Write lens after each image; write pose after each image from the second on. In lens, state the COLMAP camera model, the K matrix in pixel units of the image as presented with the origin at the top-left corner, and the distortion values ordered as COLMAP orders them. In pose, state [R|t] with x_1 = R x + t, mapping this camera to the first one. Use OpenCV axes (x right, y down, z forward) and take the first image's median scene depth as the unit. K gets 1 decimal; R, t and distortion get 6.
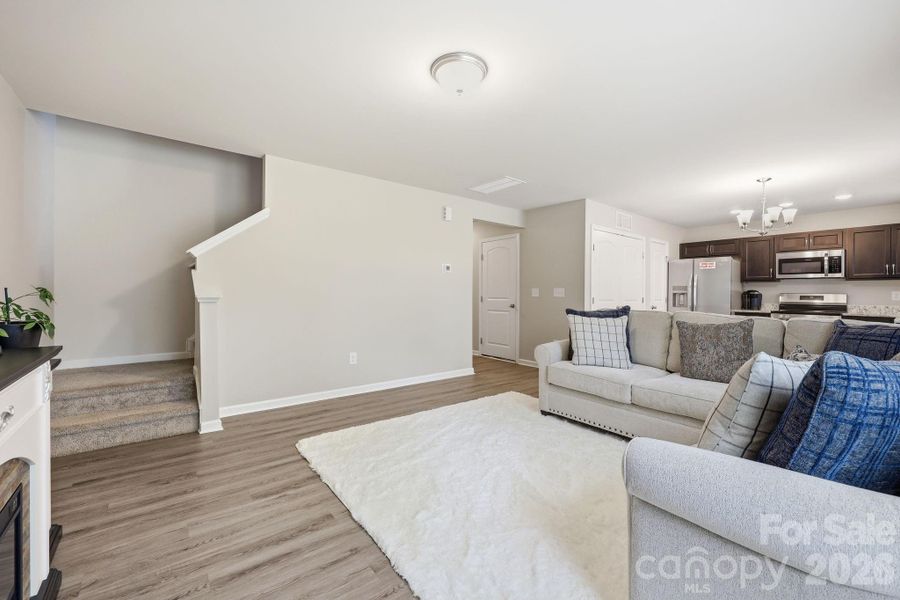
lens RADIAL K [[359.9, 0, 448.4], [0, 359.9, 294.2], [0, 0, 1]] dist [0.001072, -0.000803]
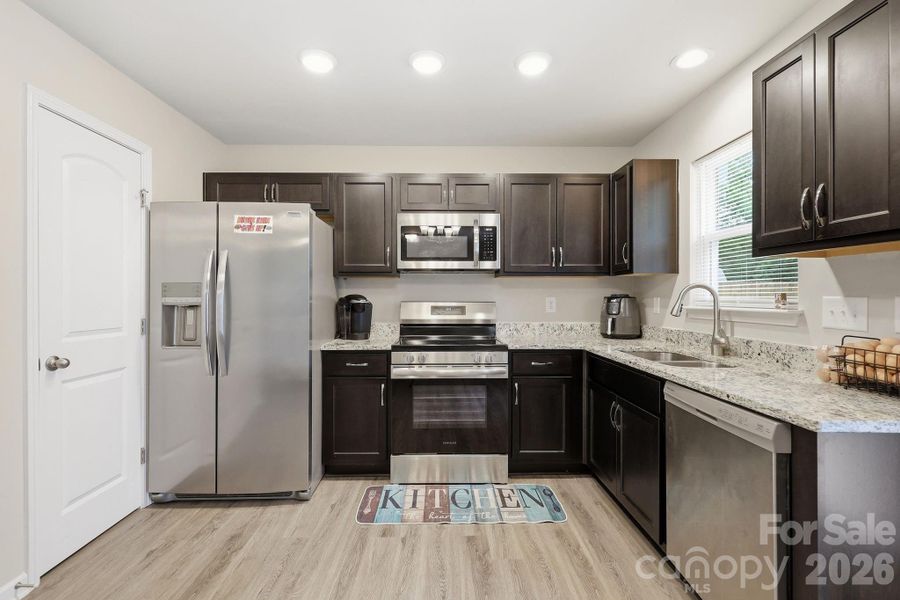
lens RADIAL K [[427.2, 0, 450.7], [0, 427.2, 293.5], [0, 0, 1]] dist [-0.000259, 0.001477]
pose [[0.598092, -0.000773, 0.801427, 0.541720], [0.006432, 0.999972, -0.003836, -0.011337], [-0.801401, 0.007449, 0.598081, 0.649557]]
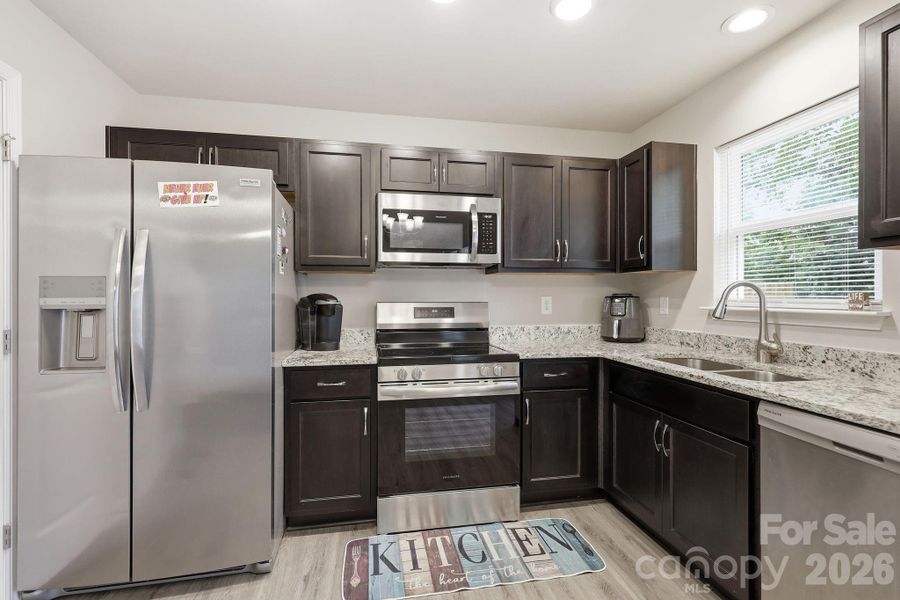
lens RADIAL K [[422.2, 0, 454.1], [0, 422.2, 294.1], [0, 0, 1]] dist [0.007922, -0.002251]
pose [[0.452979, -0.004677, 0.891509, 0.584640], [0.006006, 0.999980, 0.002195, -0.012640], [-0.891501, 0.004360, 0.452998, 0.762613]]
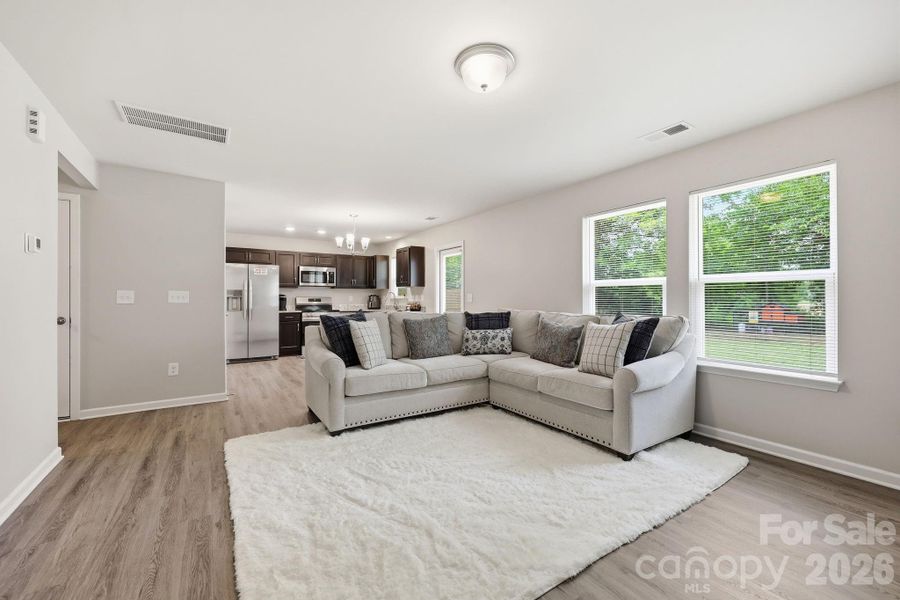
lens RADIAL K [[359.9, 0, 444.8], [0, 359.9, 292.8], [0, 0, 1]] dist [0.001072, -0.000803]
pose [[0.100417, 0.009449, 0.994901, -0.332346], [0.002426, 0.999950, -0.009741, -0.003677], [-0.994943, 0.003392, 0.100389, 0.361317]]
